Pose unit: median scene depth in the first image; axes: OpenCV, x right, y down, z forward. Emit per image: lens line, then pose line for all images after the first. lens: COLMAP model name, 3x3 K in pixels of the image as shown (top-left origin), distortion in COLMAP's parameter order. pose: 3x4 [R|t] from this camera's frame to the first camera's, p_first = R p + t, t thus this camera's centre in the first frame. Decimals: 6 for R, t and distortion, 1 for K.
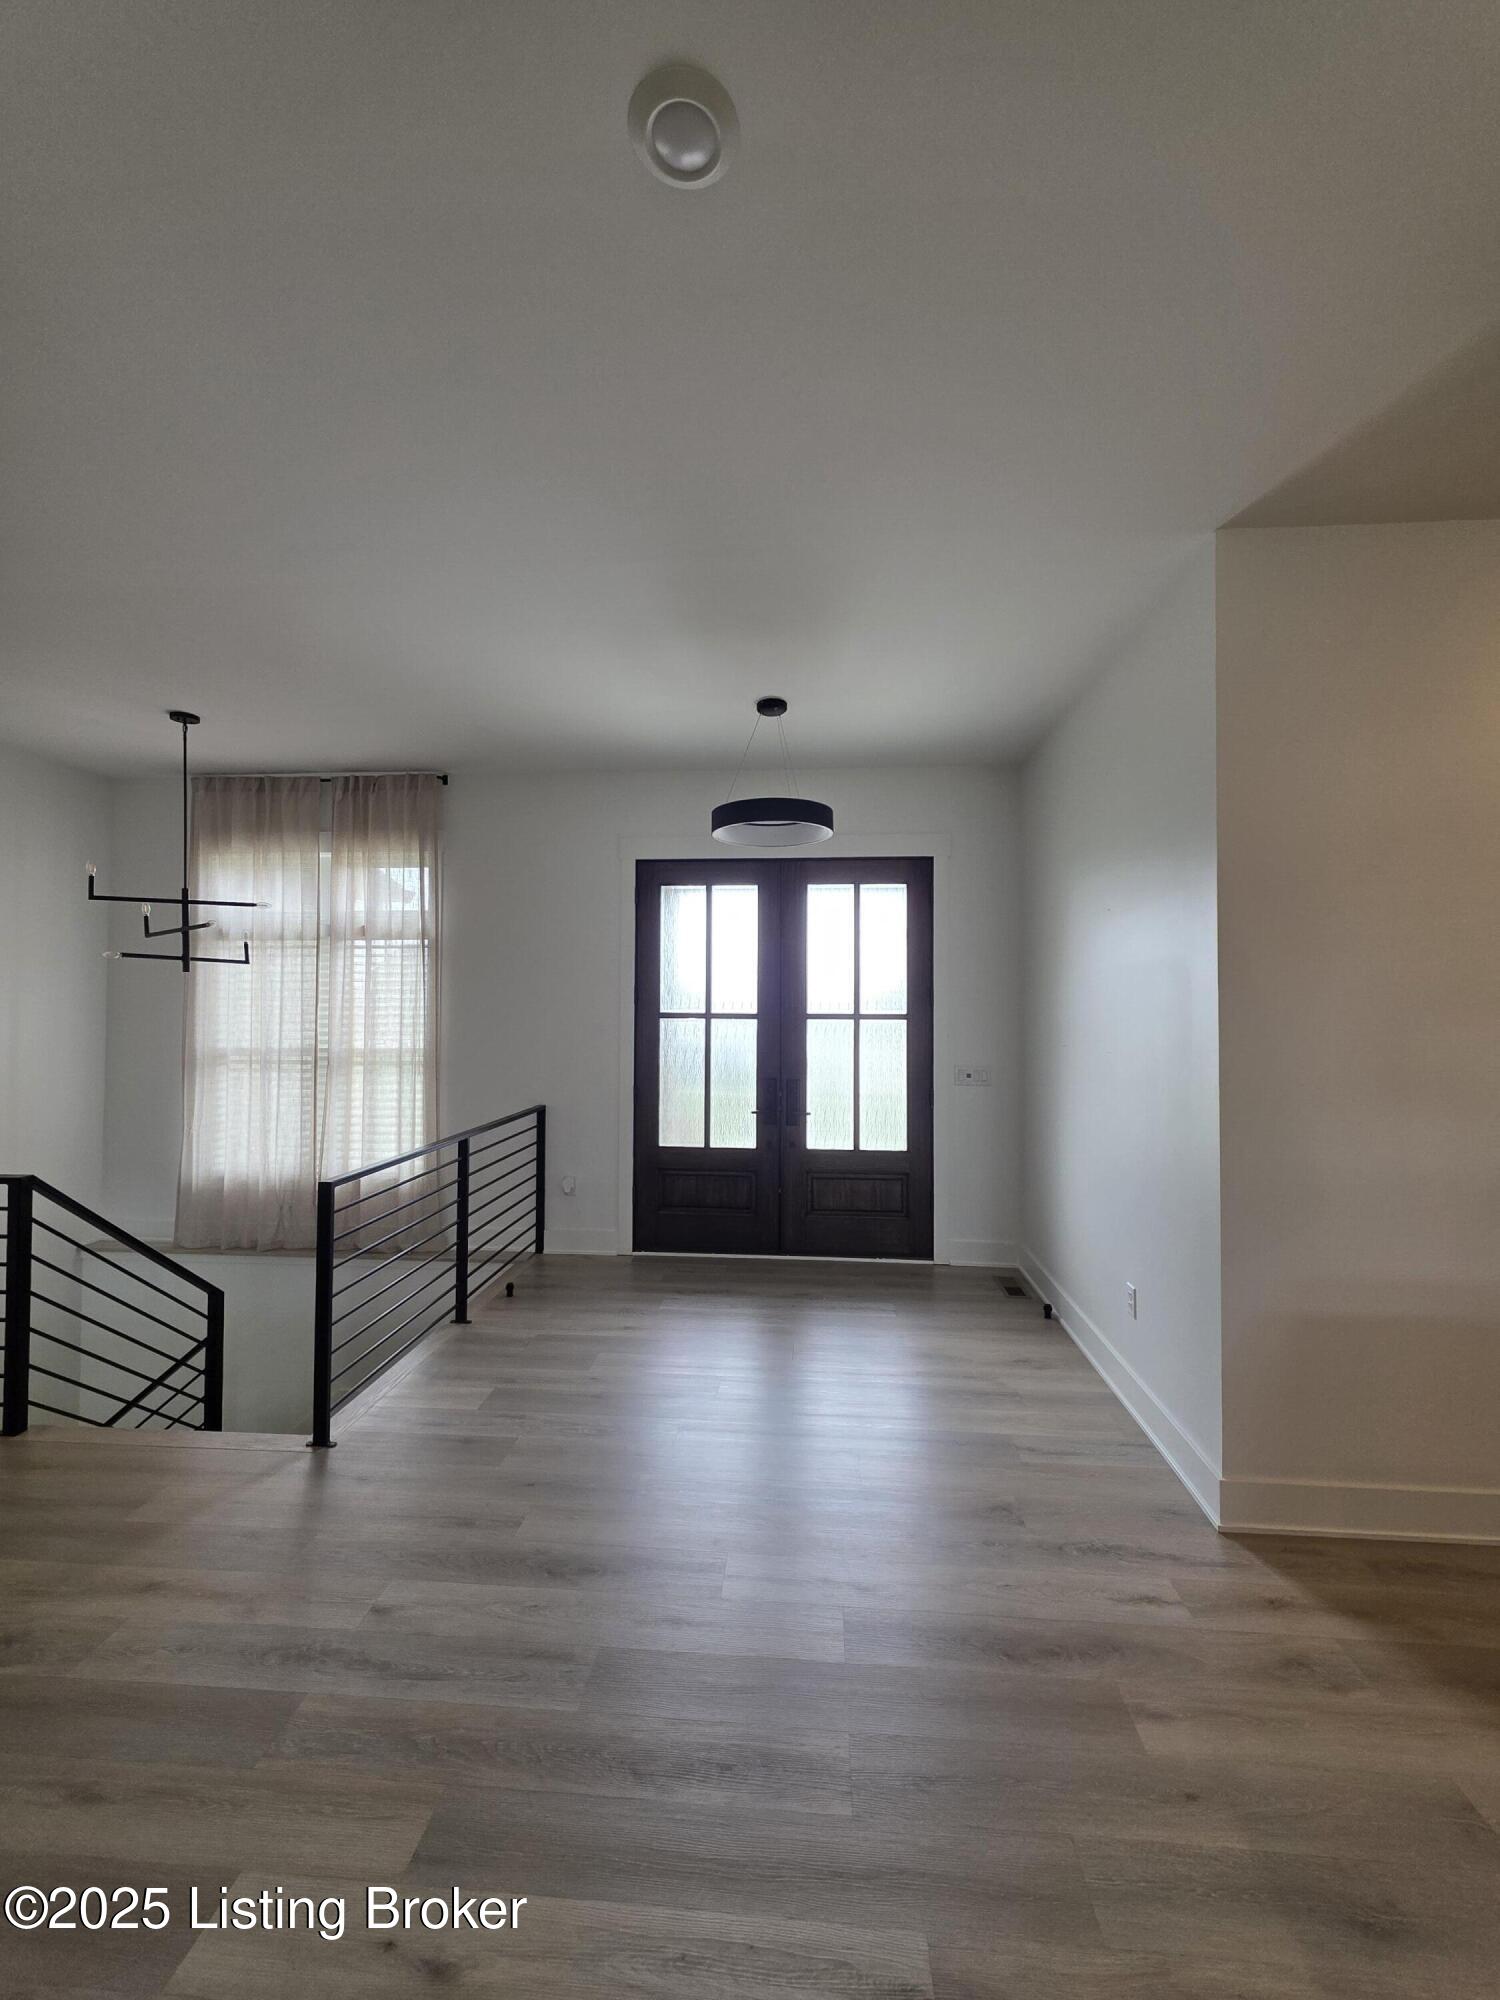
lens RADIAL K [[797.6, 0, 762.4], [0, 797.6, 993.9], [0, 0, 1]] dist [0.009167, -0.000149]
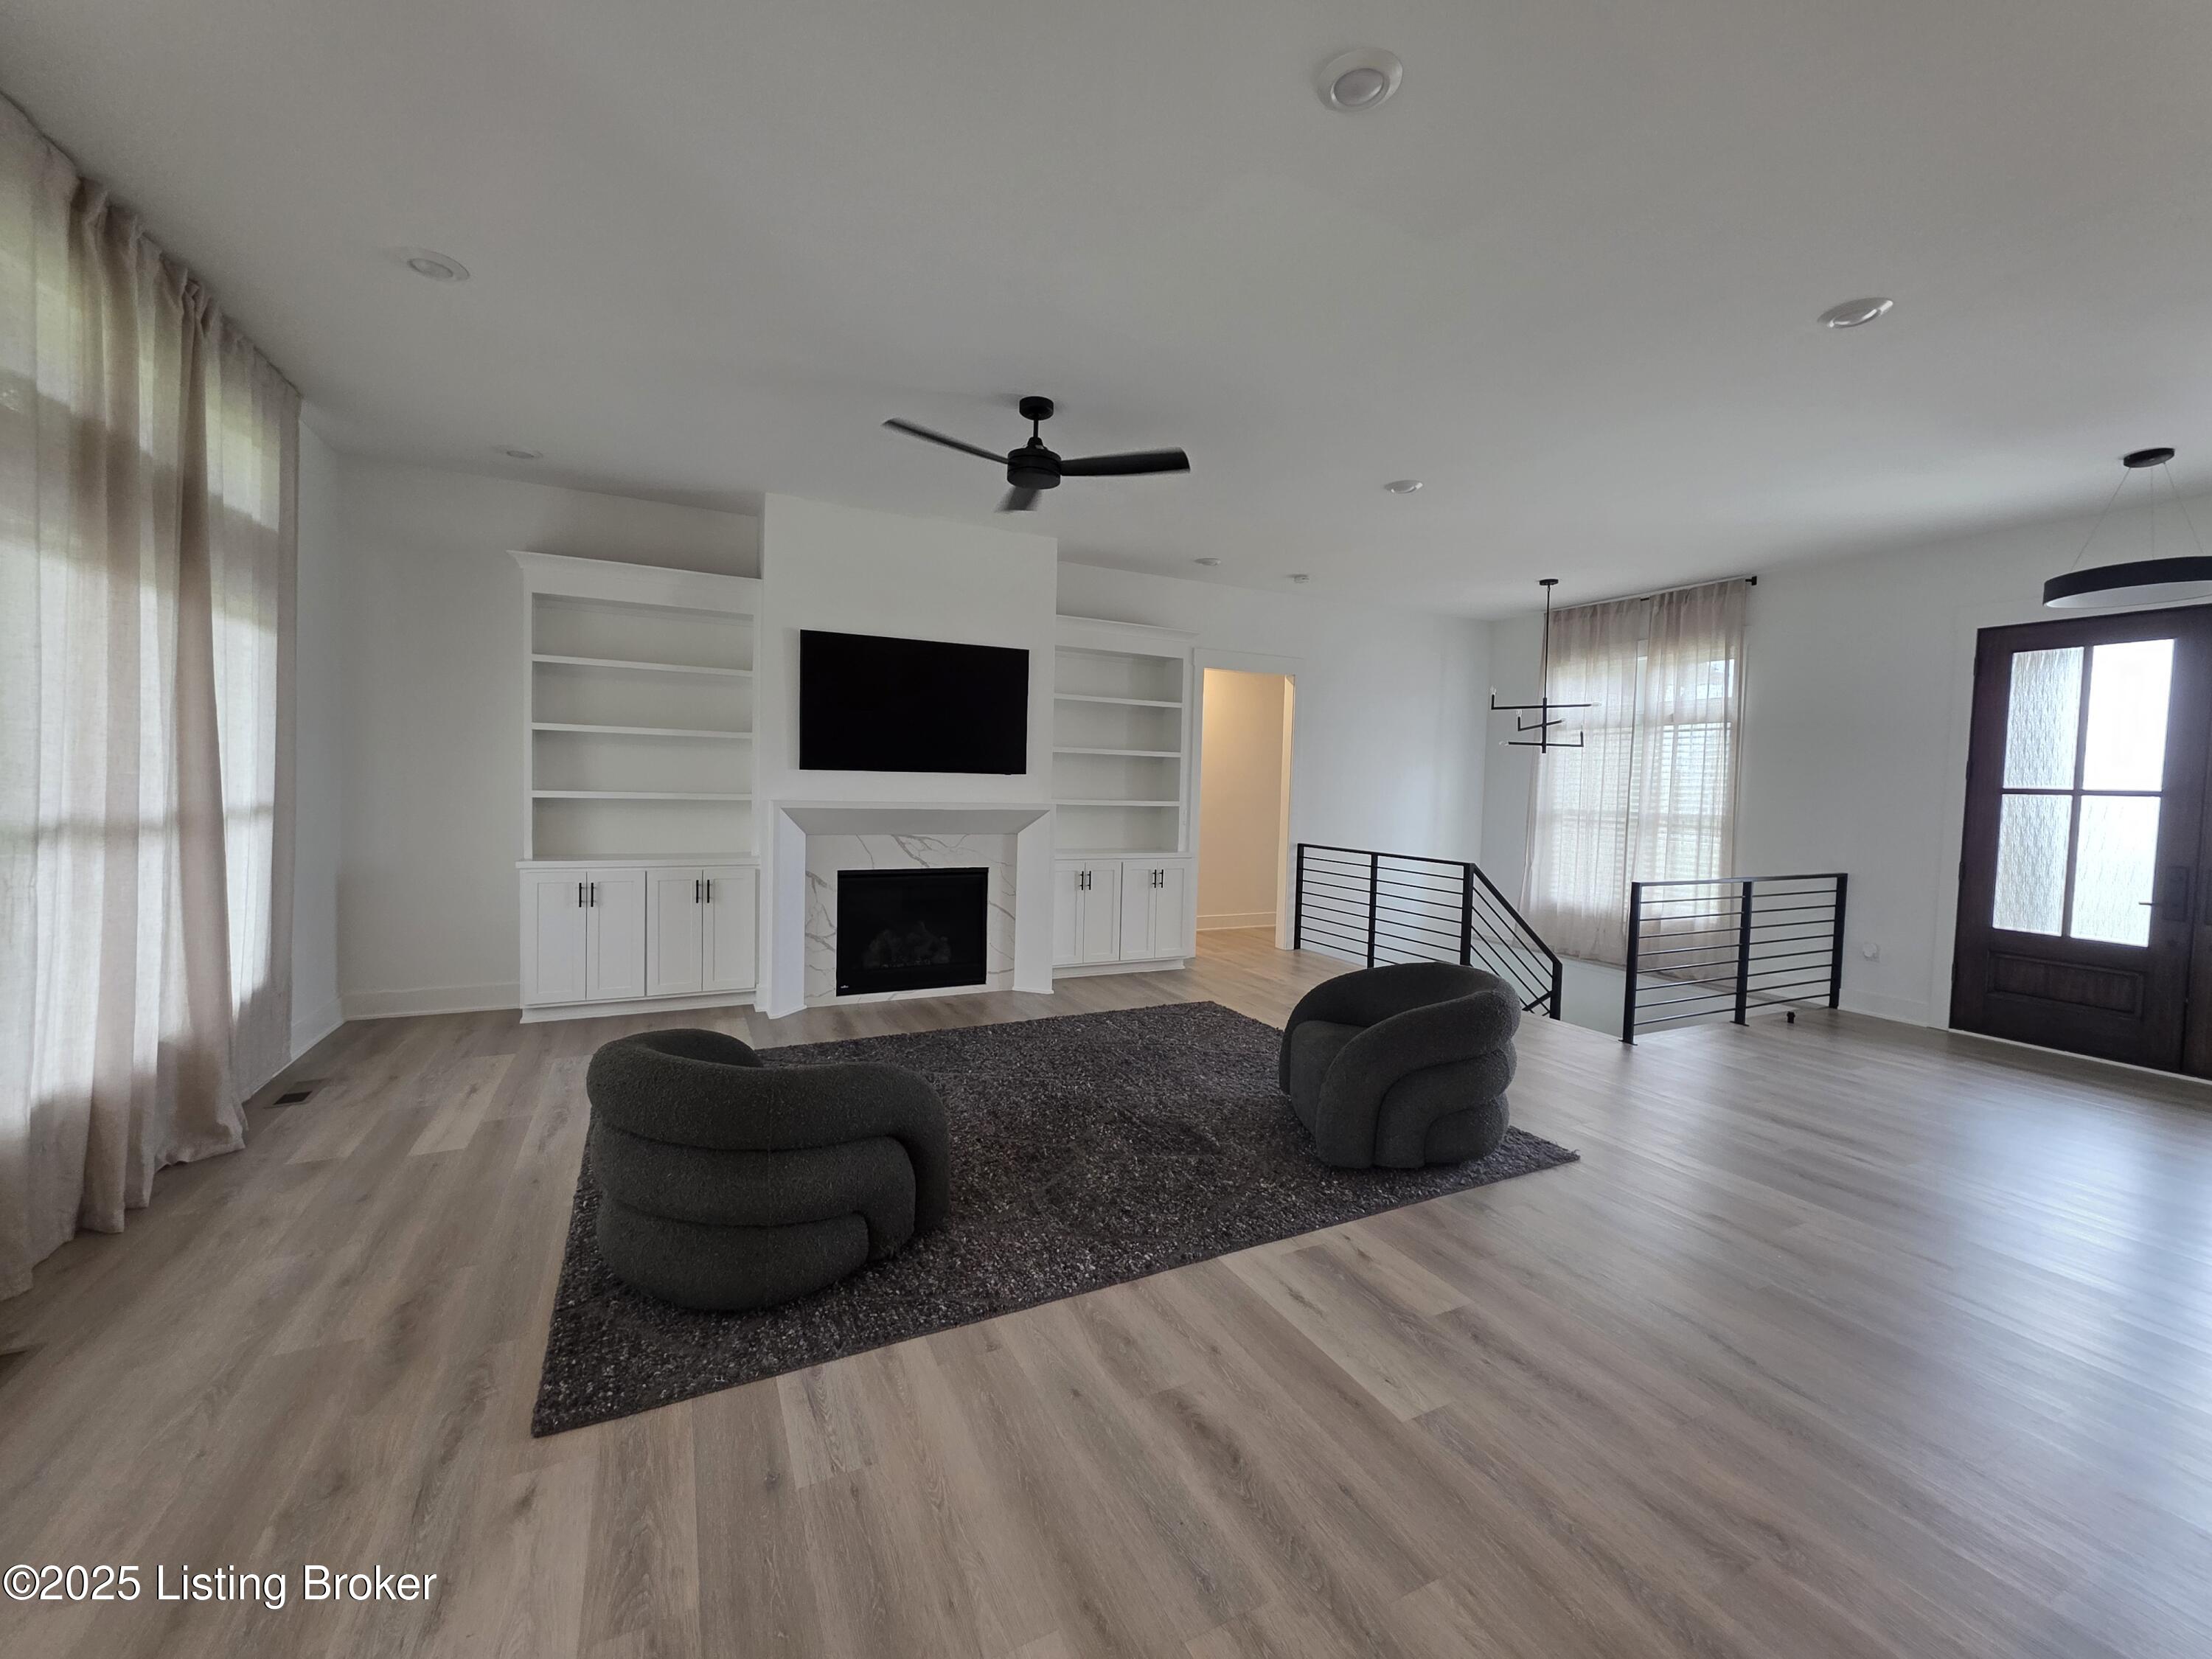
lens RADIAL K [[882.1, 0, 1094.1], [0, 882.1, 820.5], [0, 0, 1]] dist [0.009167, -0.000149]
pose [[0.500876, 0.047726, -0.864202, 0.249412], [-0.006054, 0.998647, 0.051642, 0.014297], [0.865498, -0.020634, 0.500488, -0.470516]]
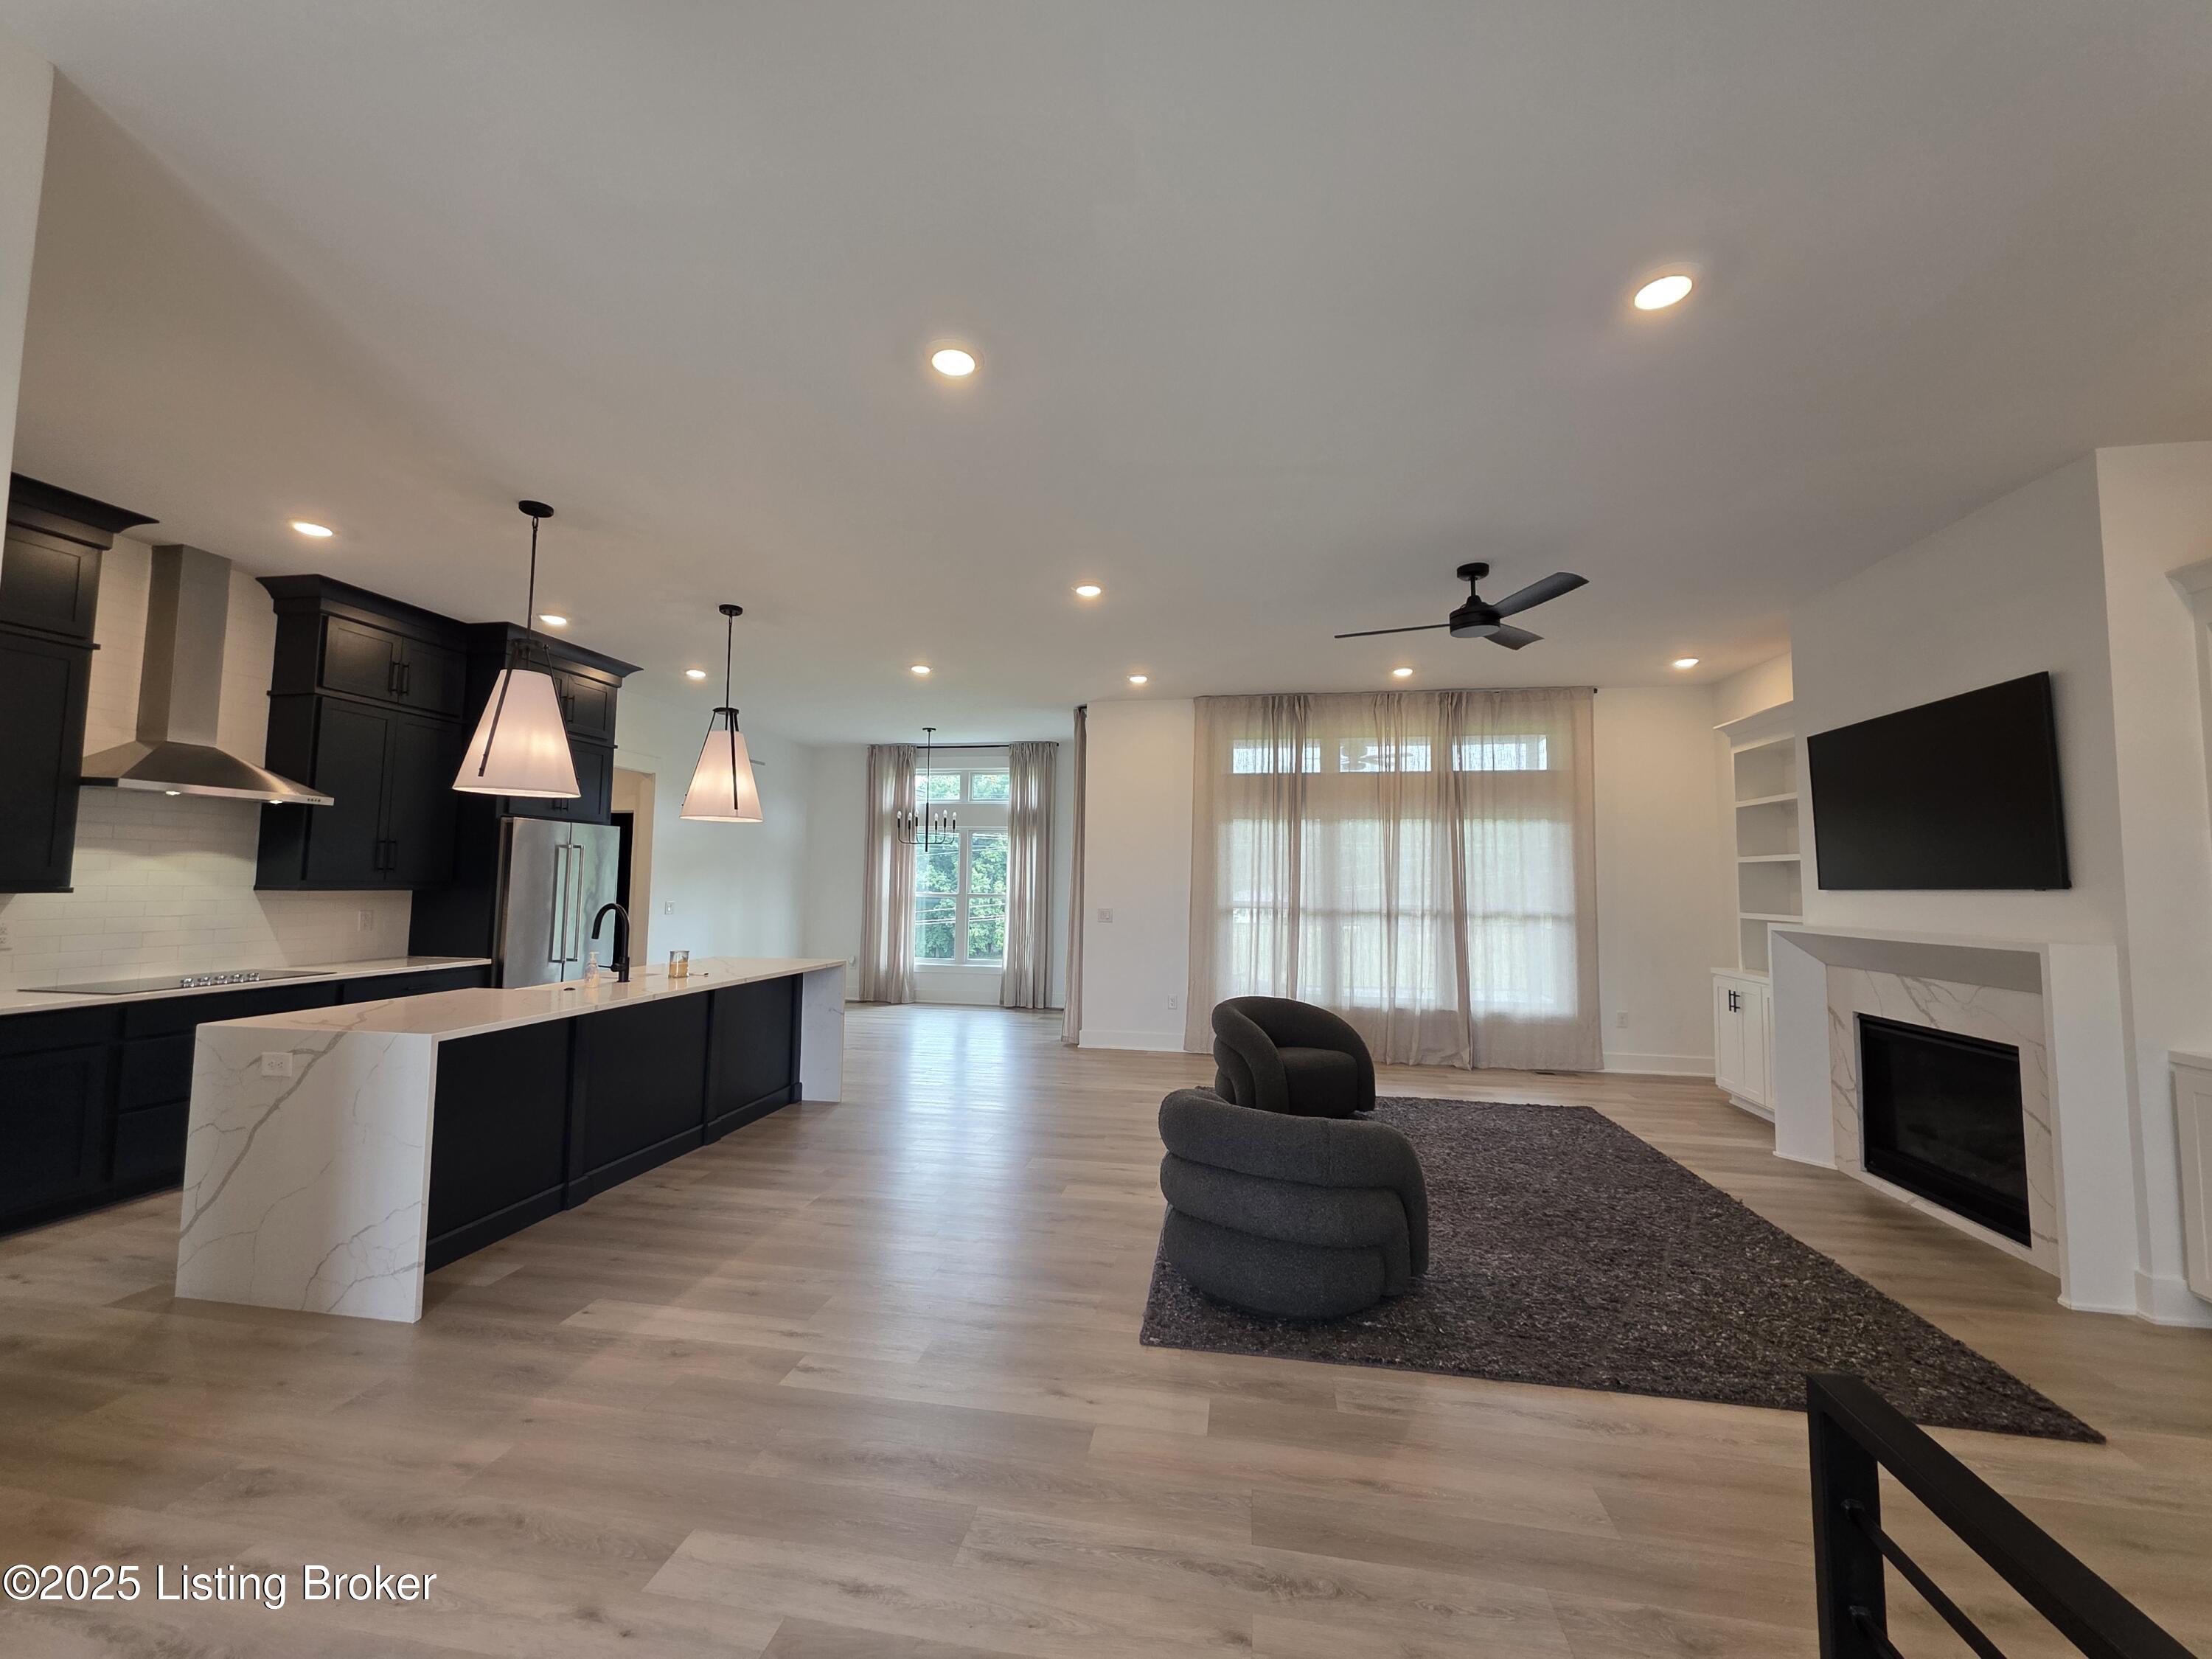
lens RADIAL K [[882.1, 0, 1100.5], [0, 882.1, 821.3], [0, 0, 1]] dist [0.009167, -0.000149]
pose [[-0.994377, -0.010533, 0.105375, -0.181012], [-0.020154, 0.995678, -0.090665, 0.038837], [-0.103964, -0.092279, -0.990291, 0.799533]]
